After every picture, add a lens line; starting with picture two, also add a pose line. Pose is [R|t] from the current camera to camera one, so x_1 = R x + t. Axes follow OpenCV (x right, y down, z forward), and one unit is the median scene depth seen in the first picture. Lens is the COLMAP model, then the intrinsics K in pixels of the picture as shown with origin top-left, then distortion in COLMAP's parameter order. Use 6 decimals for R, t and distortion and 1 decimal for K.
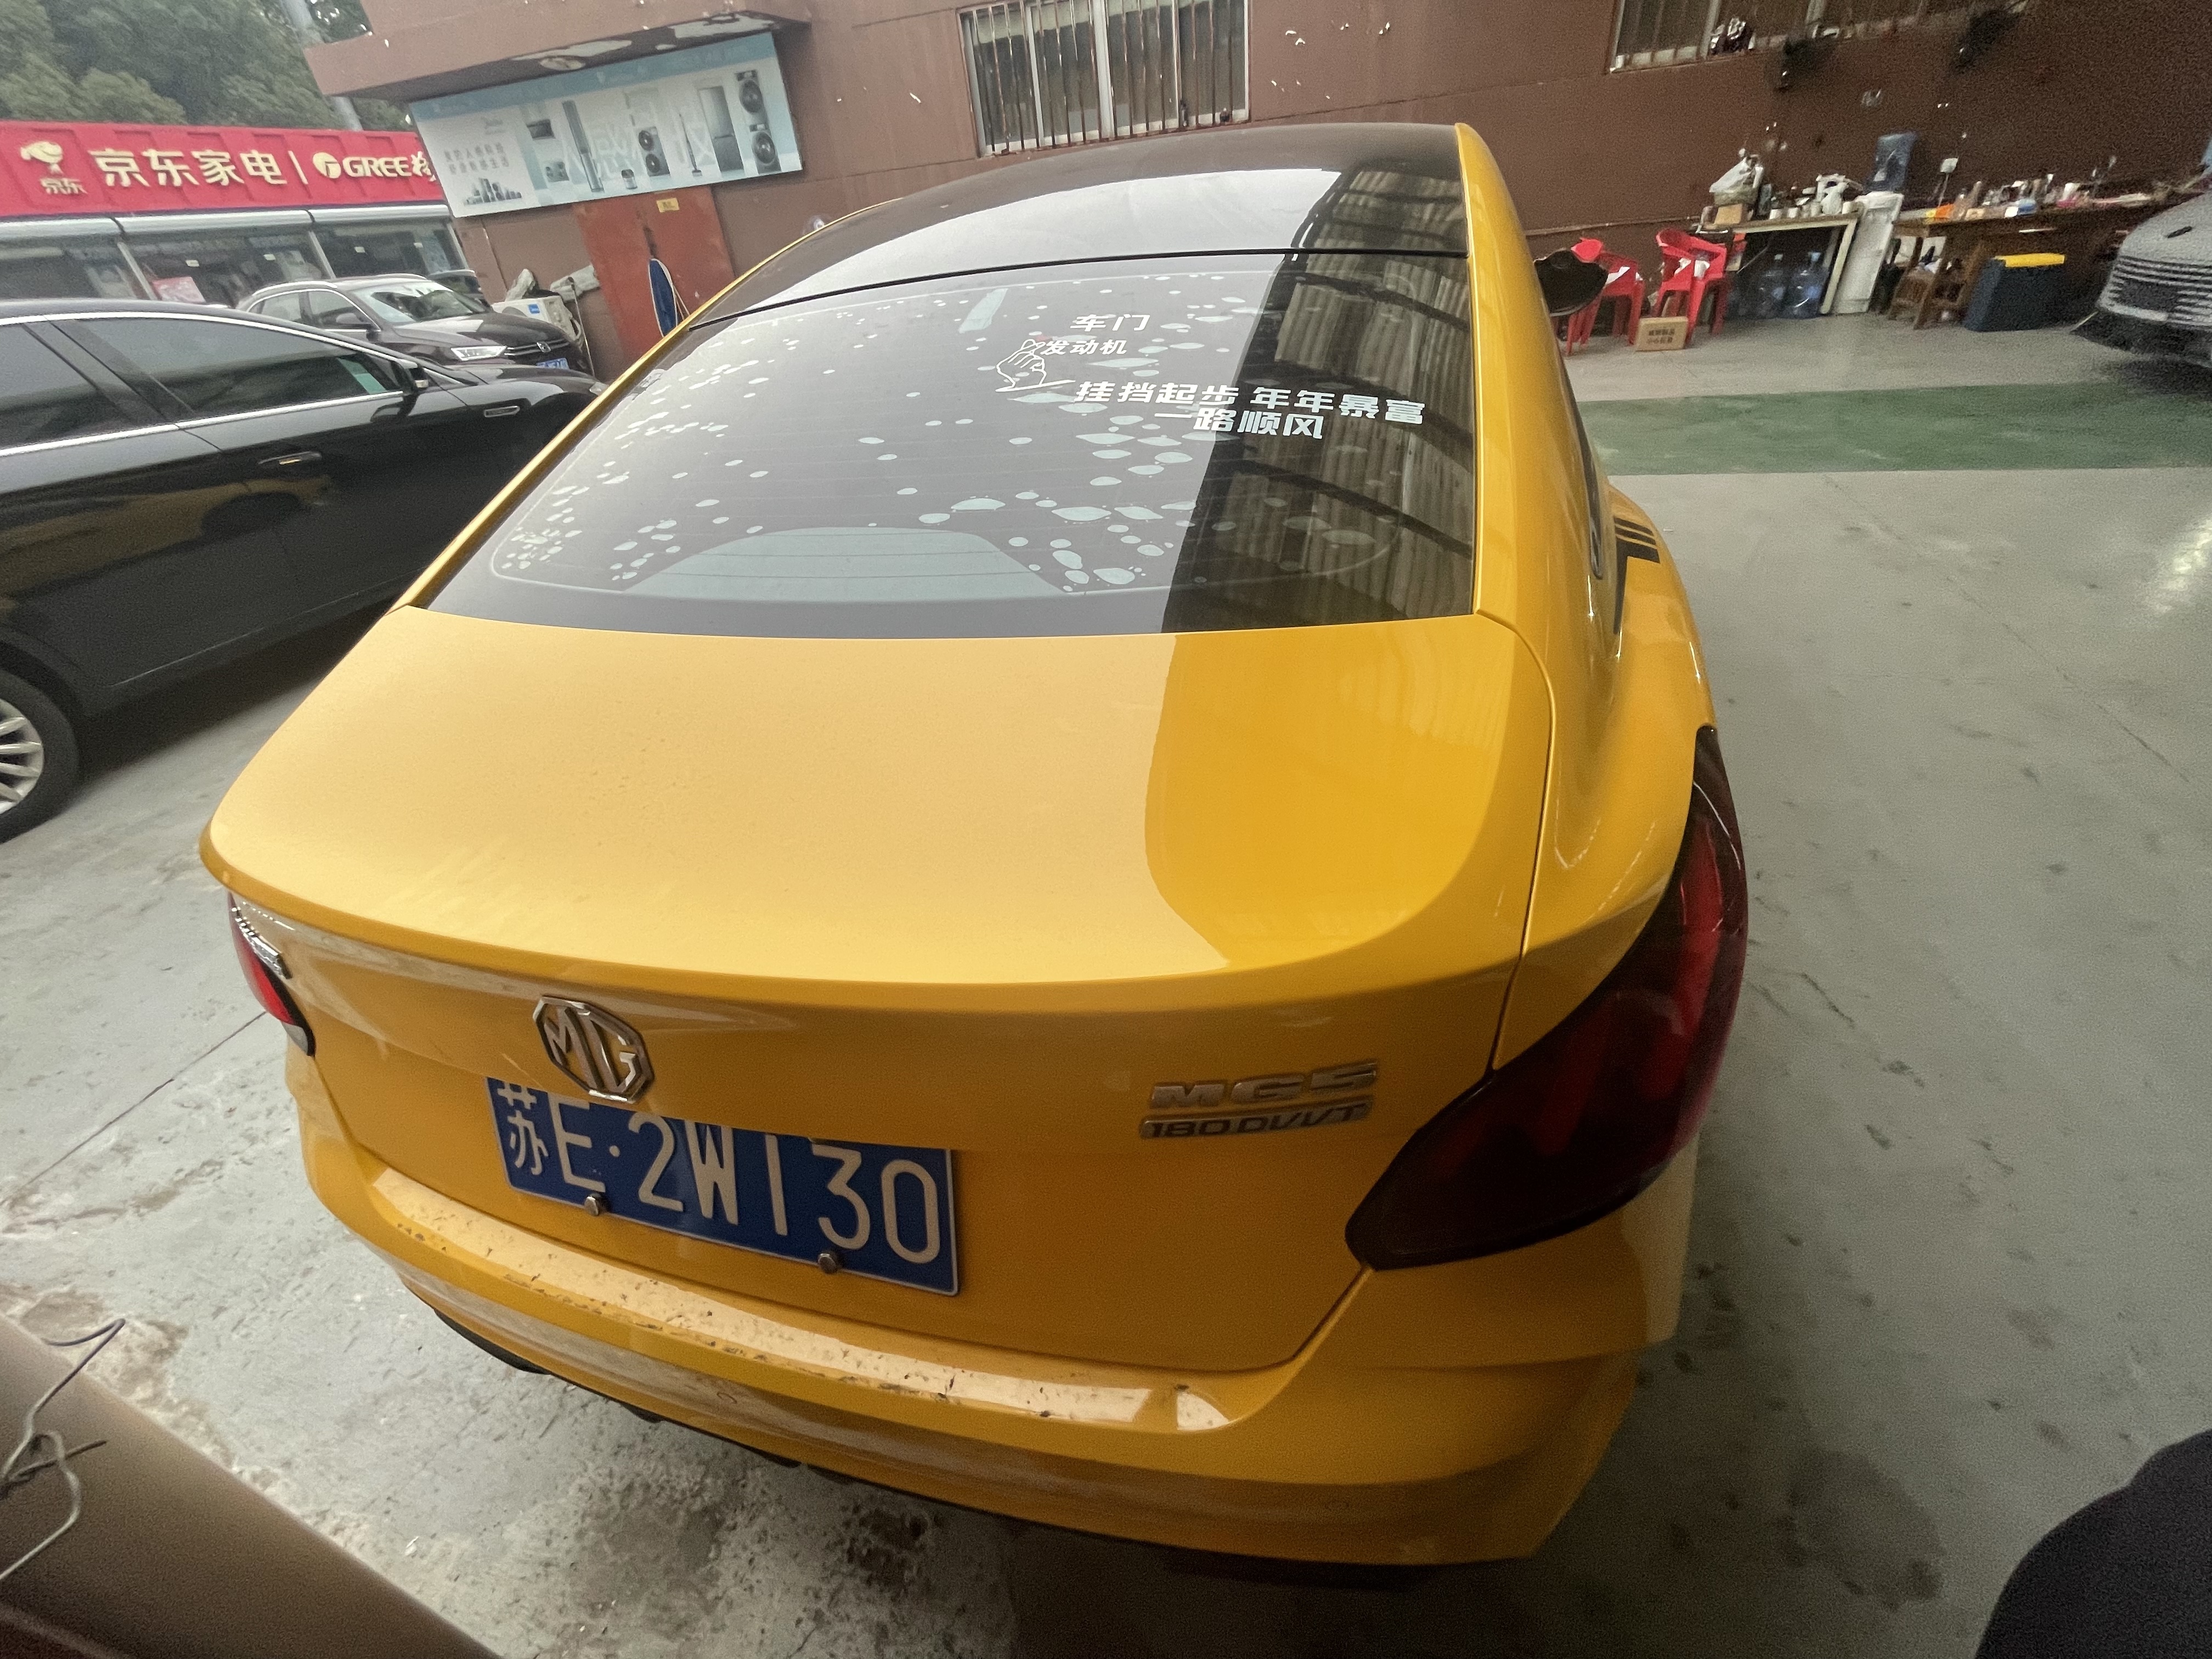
lens RADIAL K [[907.0, 0, 1106.0], [0, 907.0, 829.5], [0, 0, 1]] dist [0.000524, -0.000546]
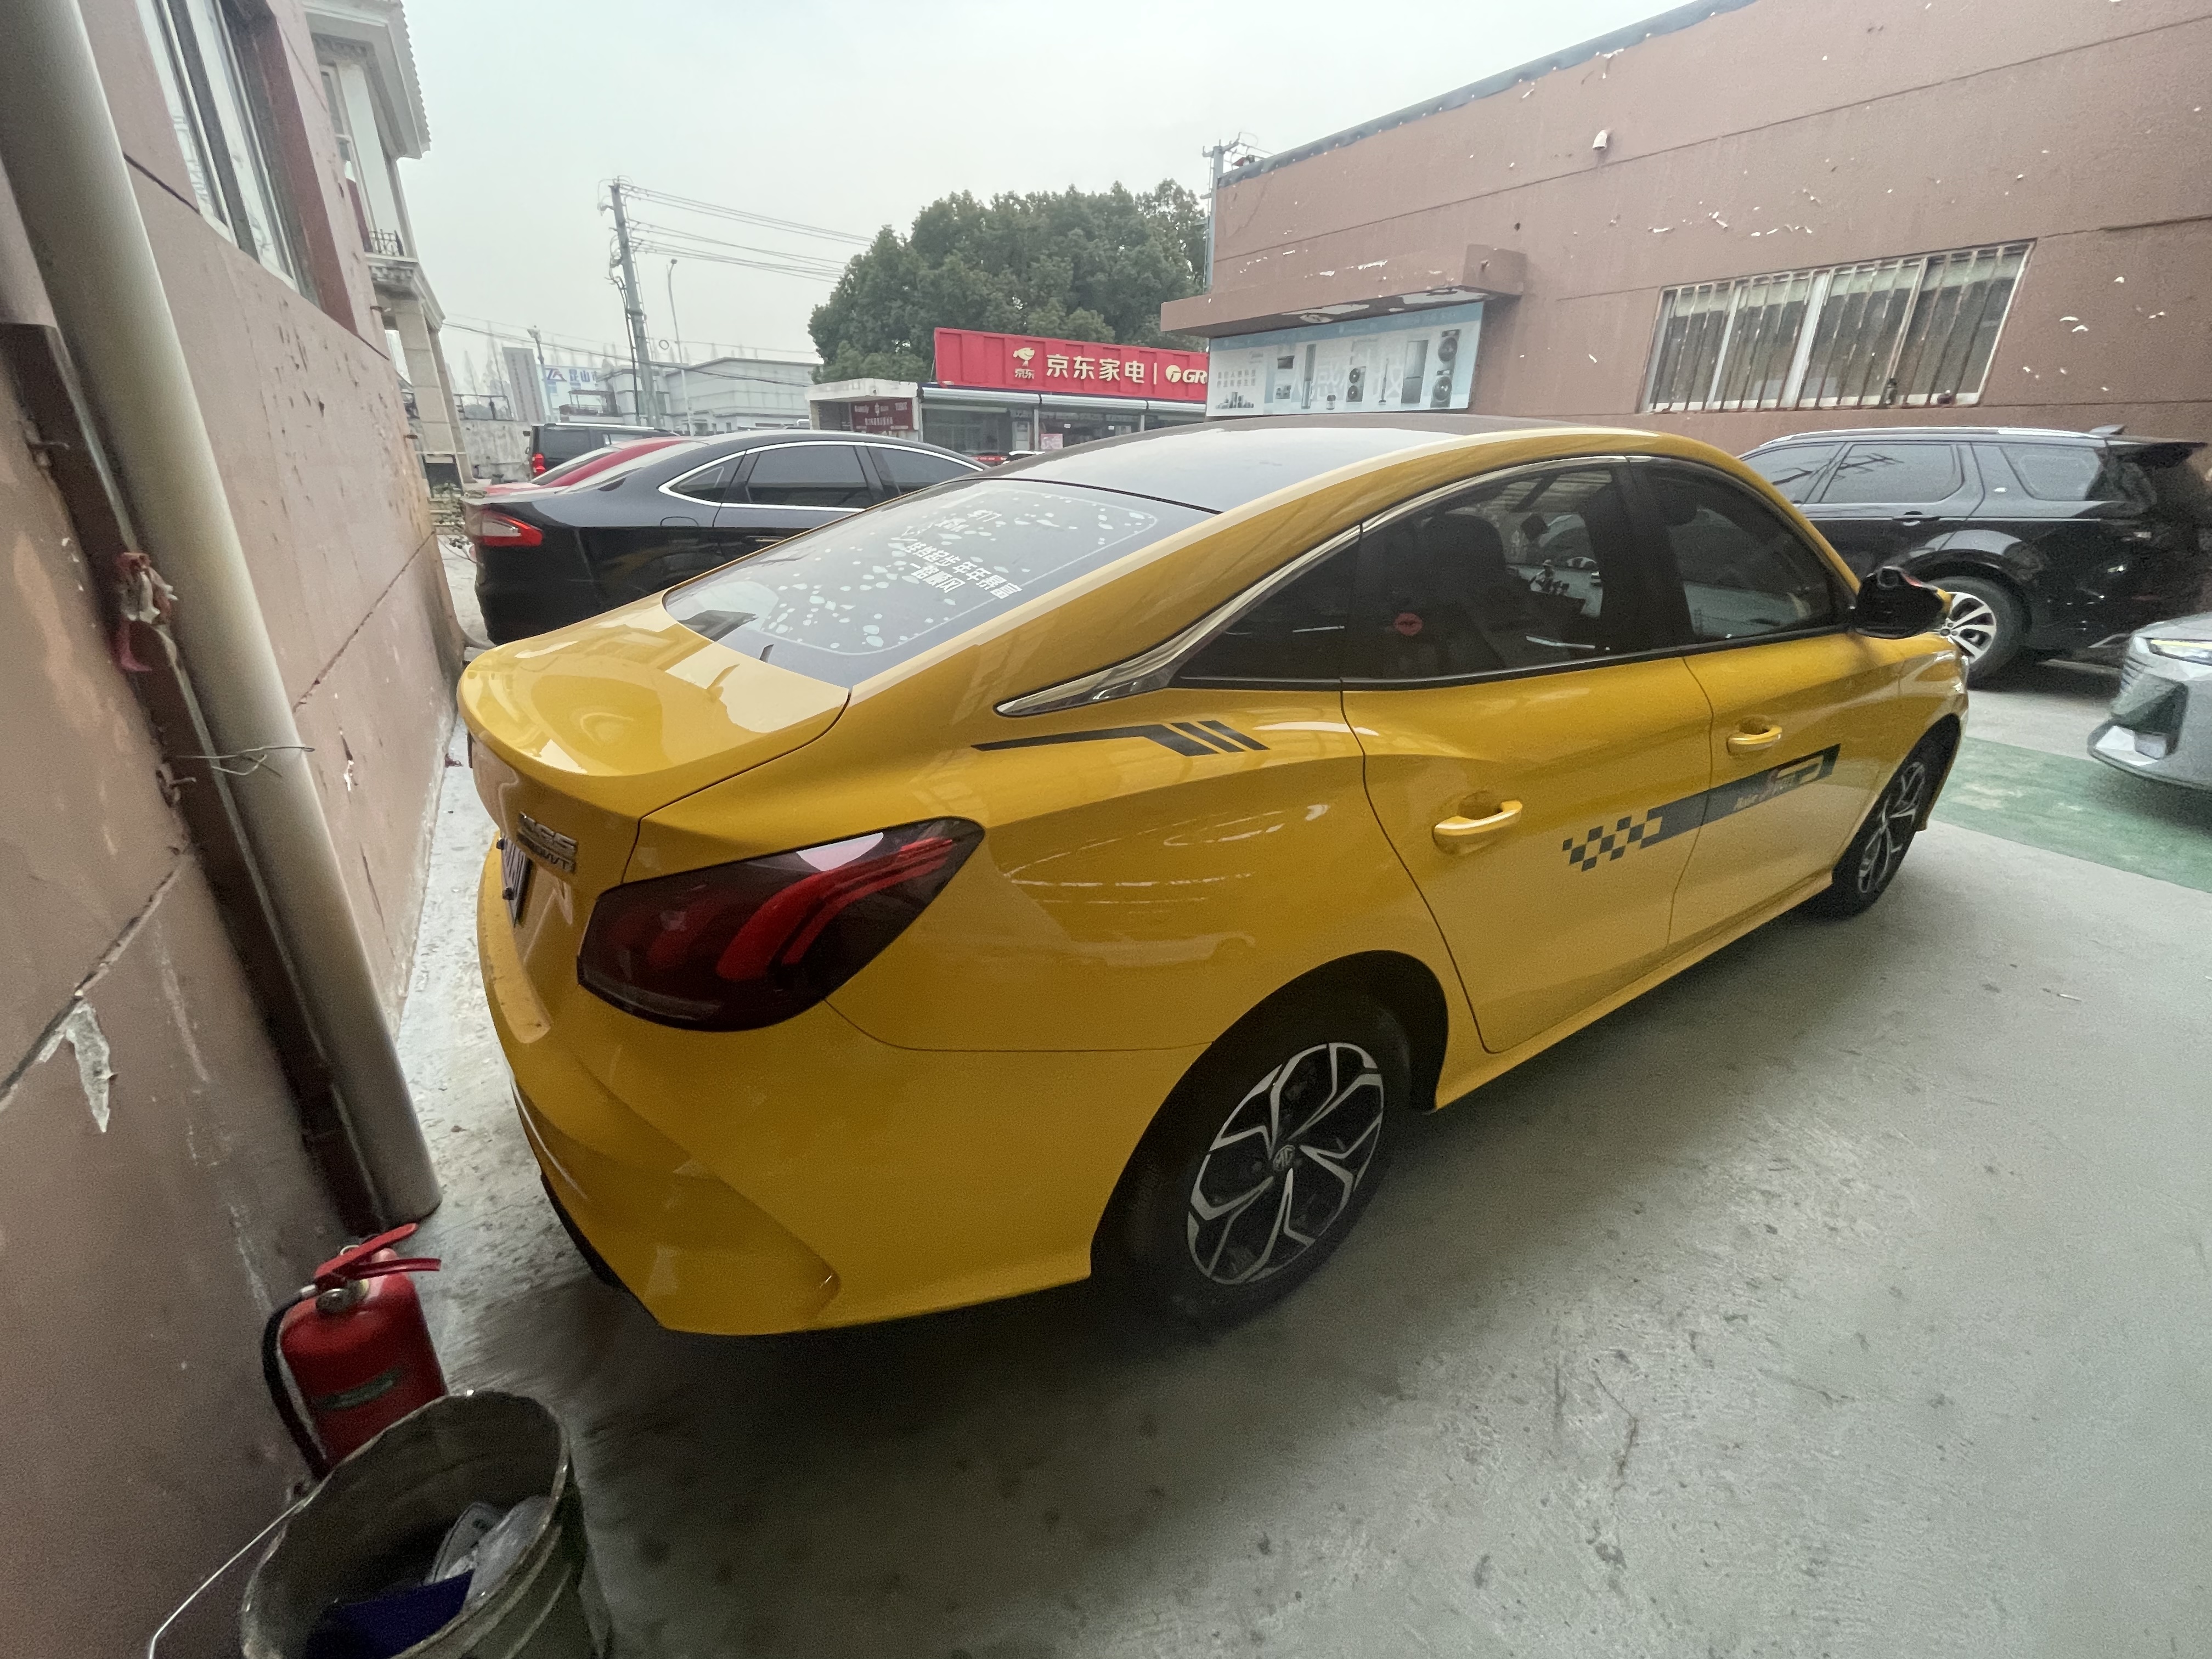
lens RADIAL K [[907.0, 0, 1106.0], [0, 907.0, 829.5], [0, 0, 1]] dist [0.000524, -0.000546]
pose [[0.756741, 0.346922, -0.554065, 0.133509], [-0.442662, 0.895618, -0.043805, -0.012264], [0.481034, 0.278412, 0.831320, -0.005221]]
